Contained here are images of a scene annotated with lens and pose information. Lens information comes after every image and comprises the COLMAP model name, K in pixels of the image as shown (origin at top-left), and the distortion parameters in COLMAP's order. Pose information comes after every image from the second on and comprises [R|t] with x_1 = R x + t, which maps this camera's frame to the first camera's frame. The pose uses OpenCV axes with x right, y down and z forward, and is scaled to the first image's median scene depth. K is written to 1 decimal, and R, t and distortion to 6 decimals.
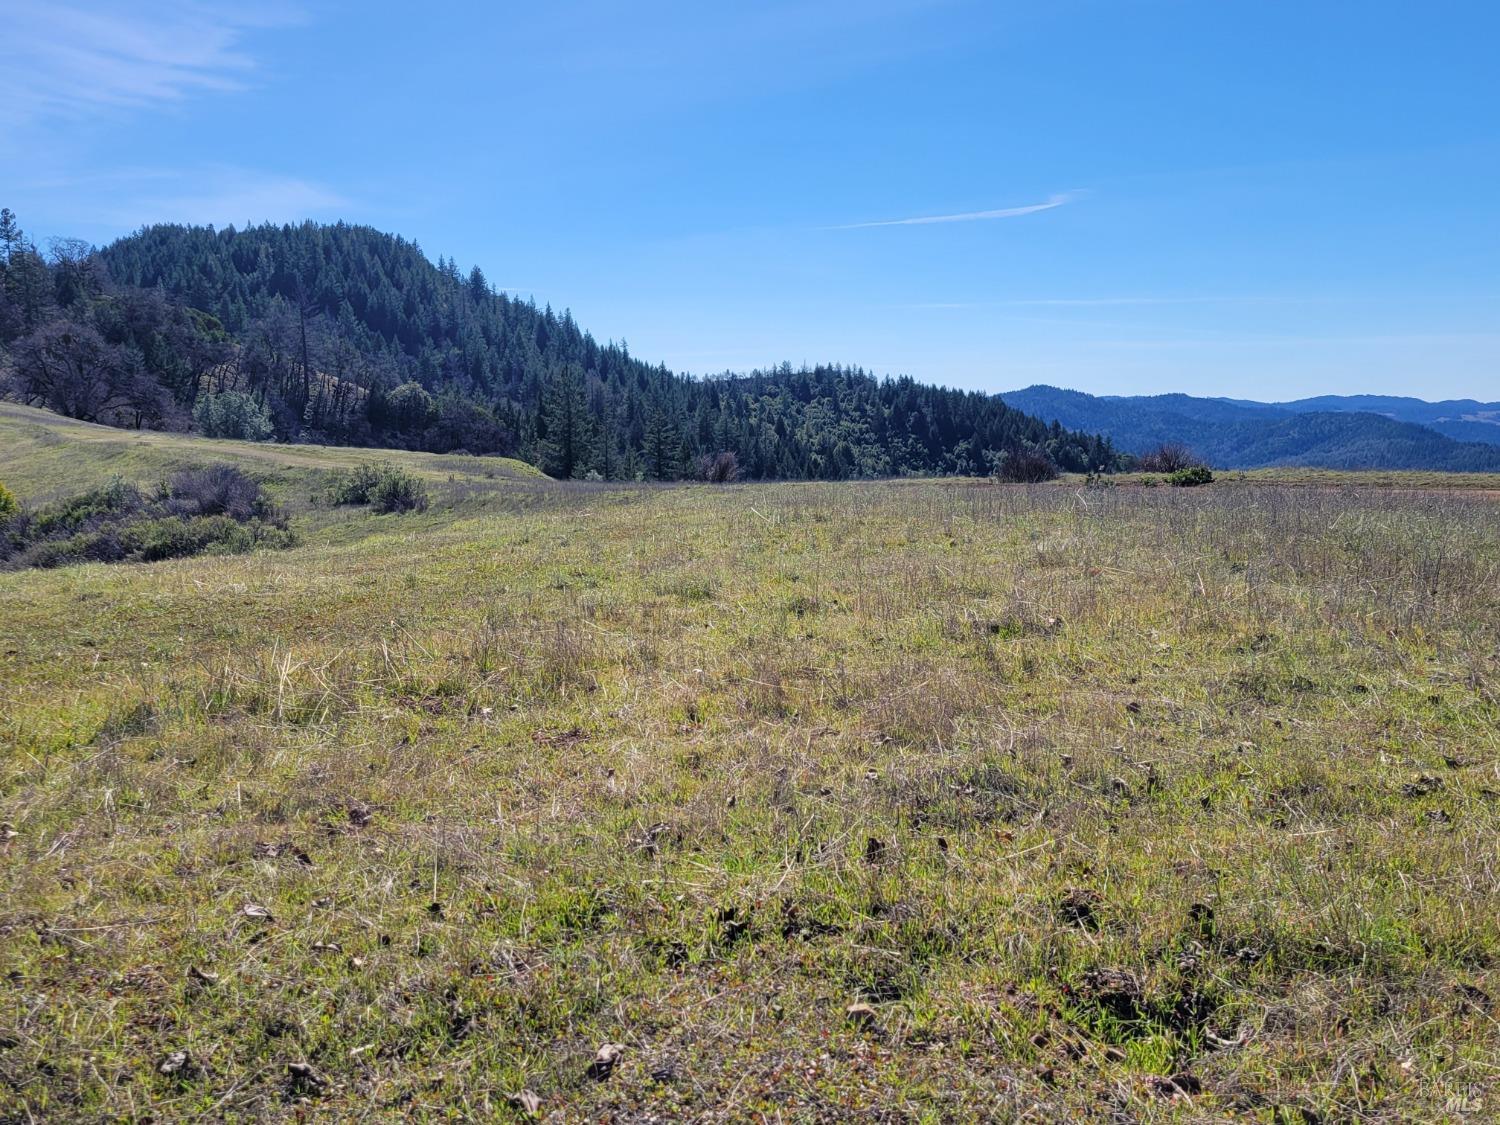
lens RADIAL K [[1013.6, 0, 750.2], [0, 1013.6, 564.7], [0, 0, 1]] dist [0.027473, -0.000258]
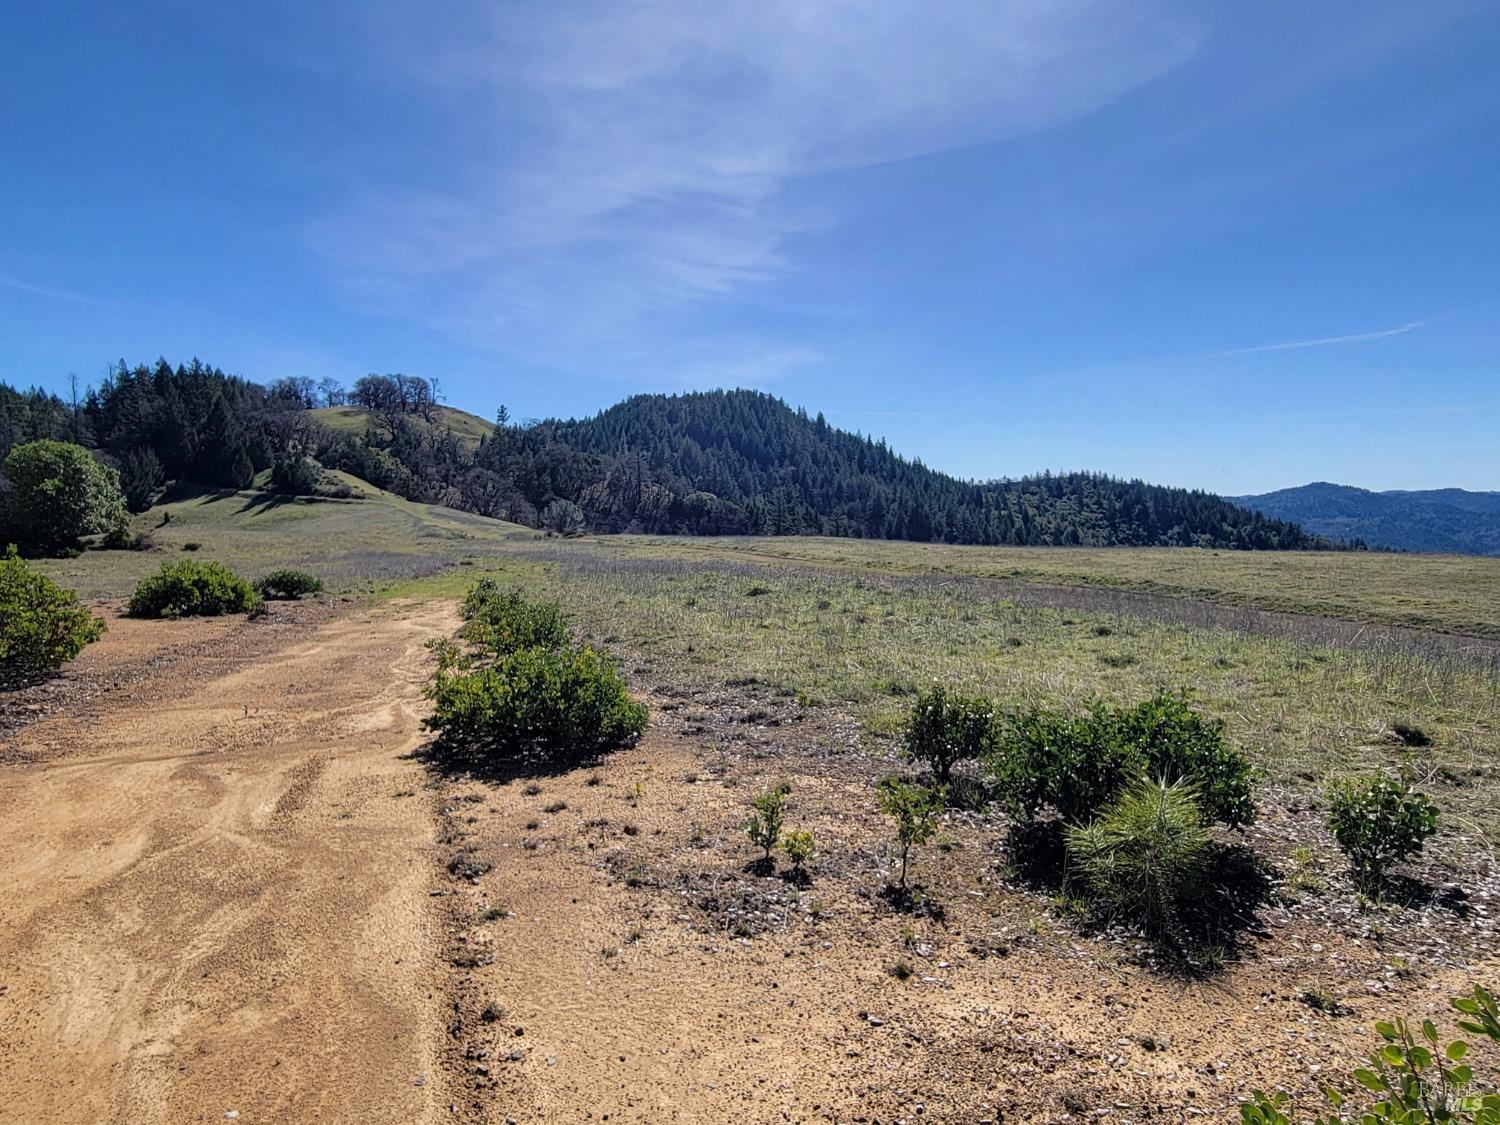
lens RADIAL K [[602.7, 0, 750.0], [0, 602.7, 558.6], [0, 0, 1]] dist [0.000089, 0.000056]
pose [[0.977046, 0.013685, -0.212588, -0.176560], [-0.027491, 0.997690, -0.062120, -0.014641], [0.211247, 0.066538, 0.975165, 0.108853]]
